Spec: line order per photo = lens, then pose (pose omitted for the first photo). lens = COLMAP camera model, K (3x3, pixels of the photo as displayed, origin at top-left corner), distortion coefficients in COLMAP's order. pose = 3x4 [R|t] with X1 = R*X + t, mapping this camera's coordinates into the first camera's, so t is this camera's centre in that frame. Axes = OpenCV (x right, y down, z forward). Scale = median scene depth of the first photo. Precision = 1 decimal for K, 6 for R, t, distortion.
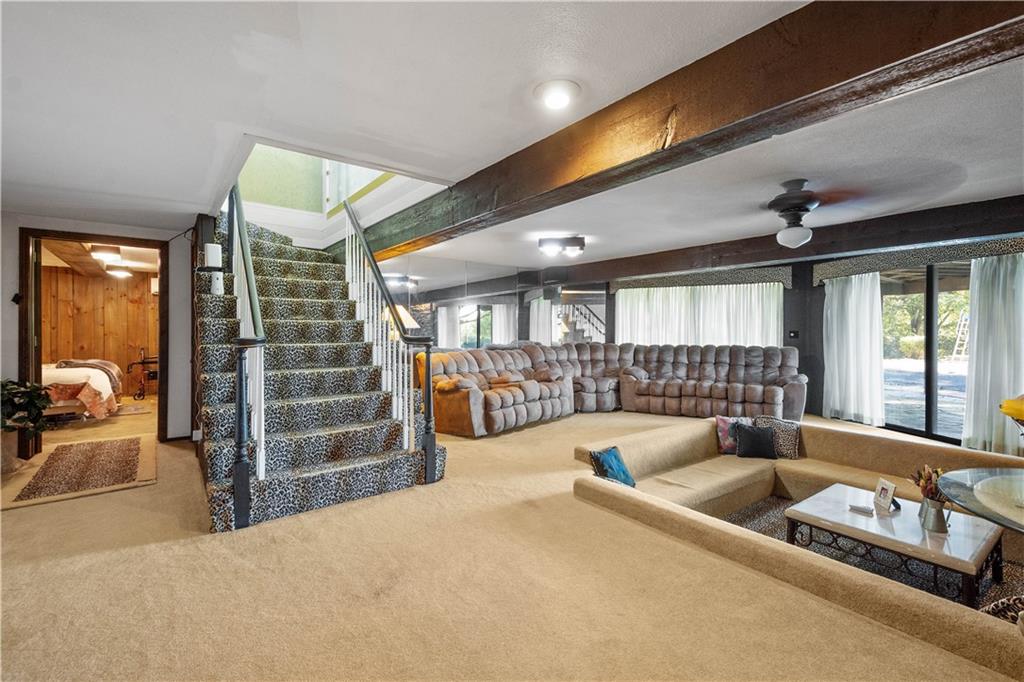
lens RADIAL K [[469.0, 0, 512.0], [0, 469.0, 341.0], [0, 0, 1]] dist [-0.001241, -0.000307]
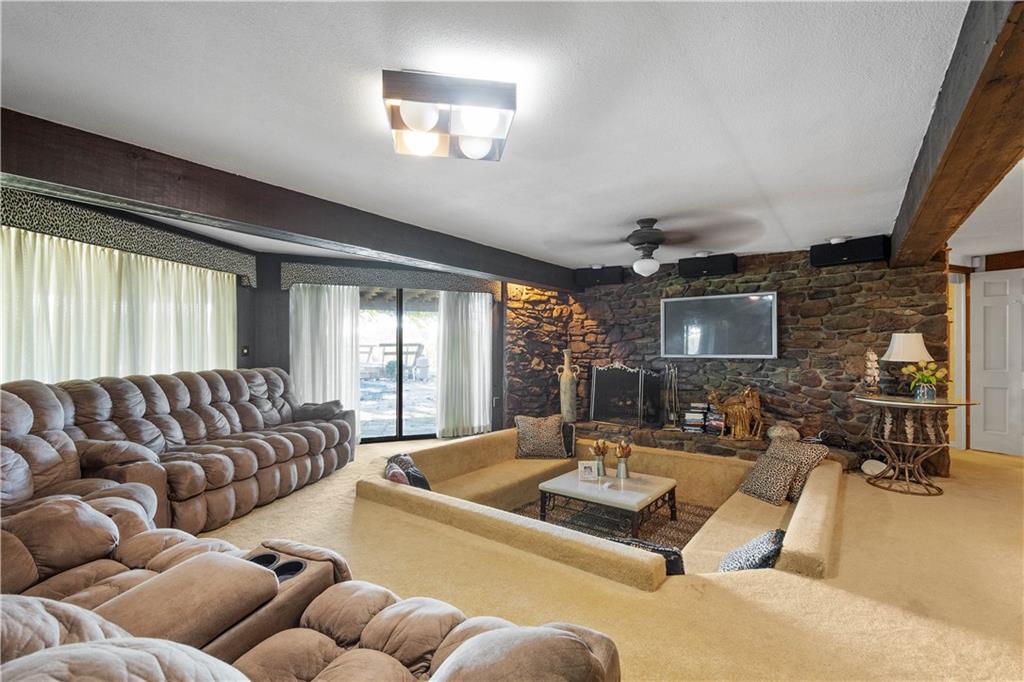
lens RADIAL K [[469.0, 0, 512.0], [0, 469.0, 341.0], [0, 0, 1]] dist [-0.001241, -0.000307]
pose [[-0.281065, 0.005264, 0.959674, -0.307511], [0.018869, 0.999822, 0.000042, -0.030951], [-0.959503, 0.018120, -0.281114, 1.221097]]
